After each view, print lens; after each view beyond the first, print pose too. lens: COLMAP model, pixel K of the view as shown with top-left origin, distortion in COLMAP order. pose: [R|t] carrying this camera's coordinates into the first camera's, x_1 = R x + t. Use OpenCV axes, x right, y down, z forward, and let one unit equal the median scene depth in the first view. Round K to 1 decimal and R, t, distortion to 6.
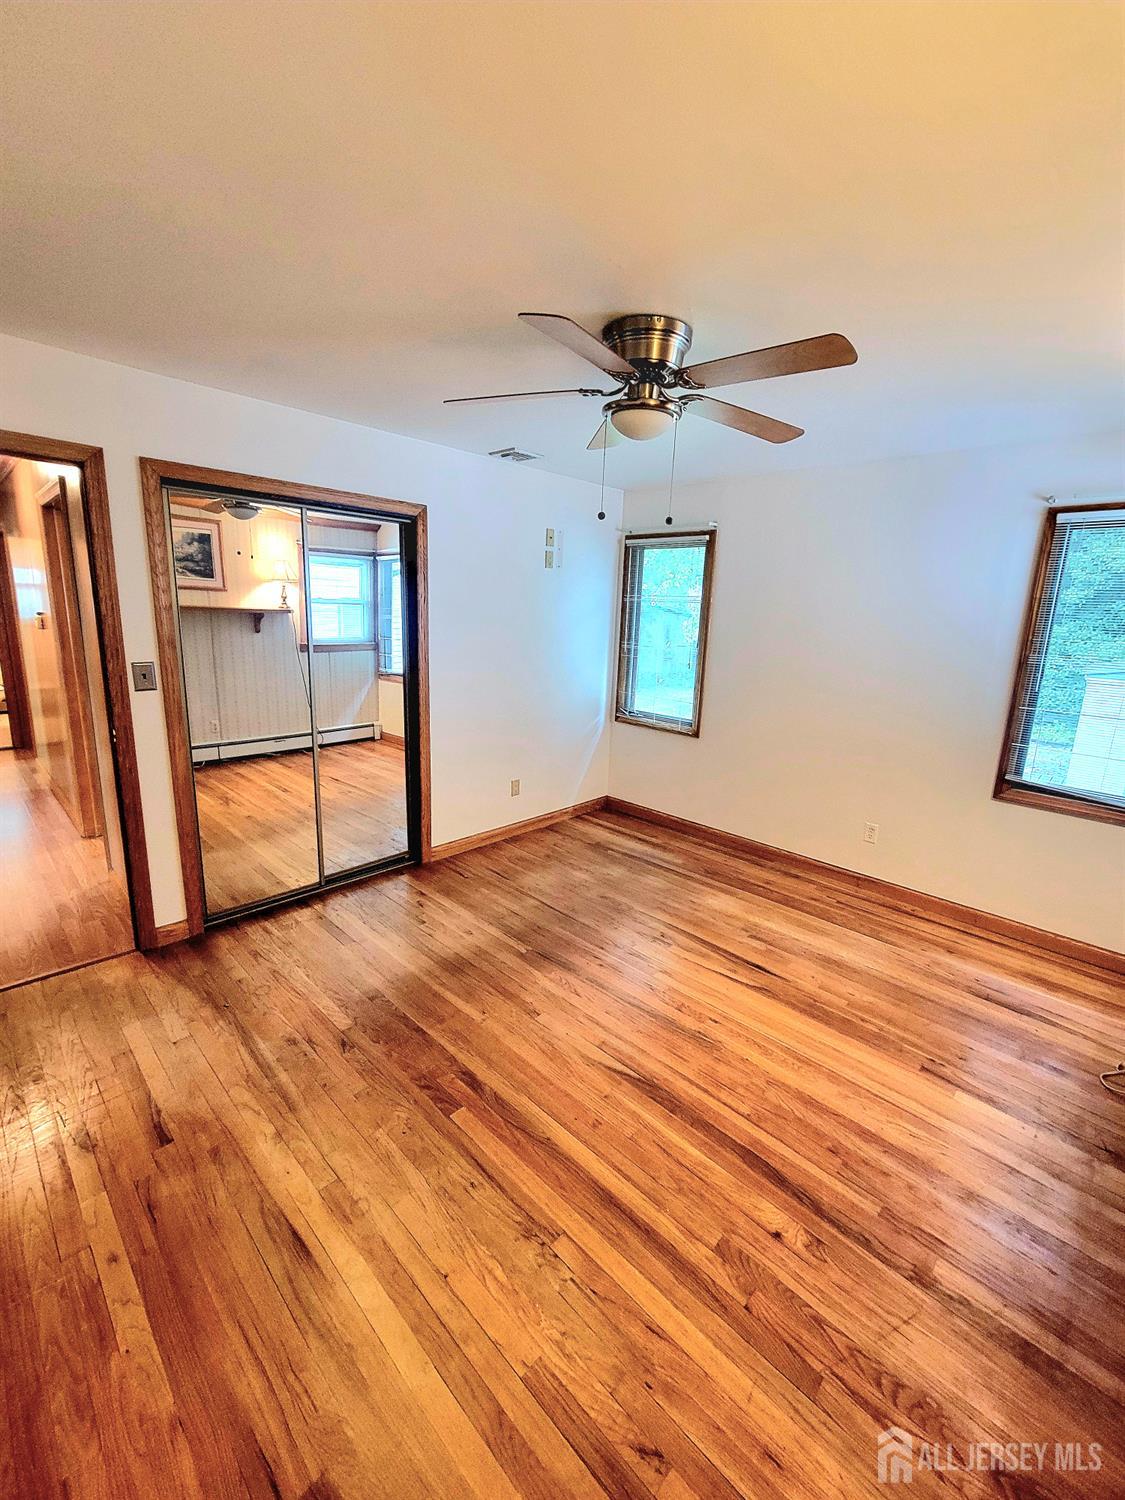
lens RADIAL K [[608.1, 0, 560.8], [0, 608.1, 736.0], [0, 0, 1]] dist [-0.007186, -0.000037]
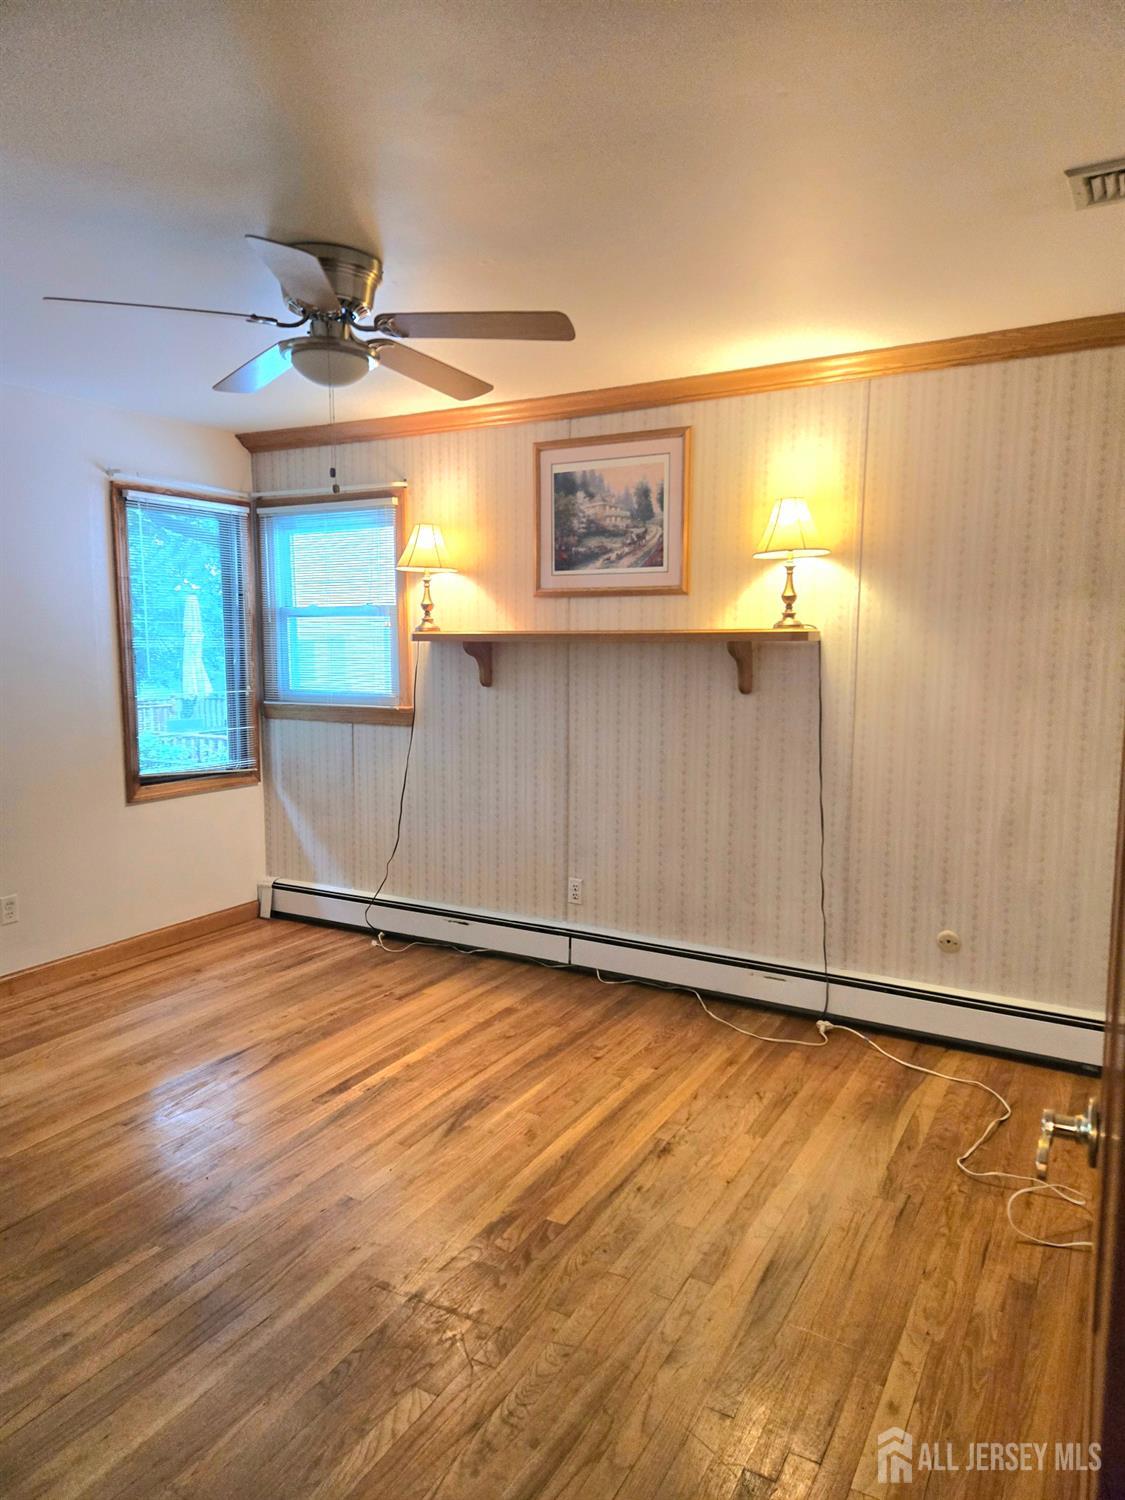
lens RADIAL K [[1027.1, 0, 560.4], [0, 1027.1, 753.5], [0, 0, 1]] dist [-0.000127, -0.001334]
pose [[-0.259260, -0.146909, 0.954569, -1.306174], [0.190452, 0.961180, 0.199653, -0.220841], [-0.946843, 0.233562, -0.221216, 1.105219]]
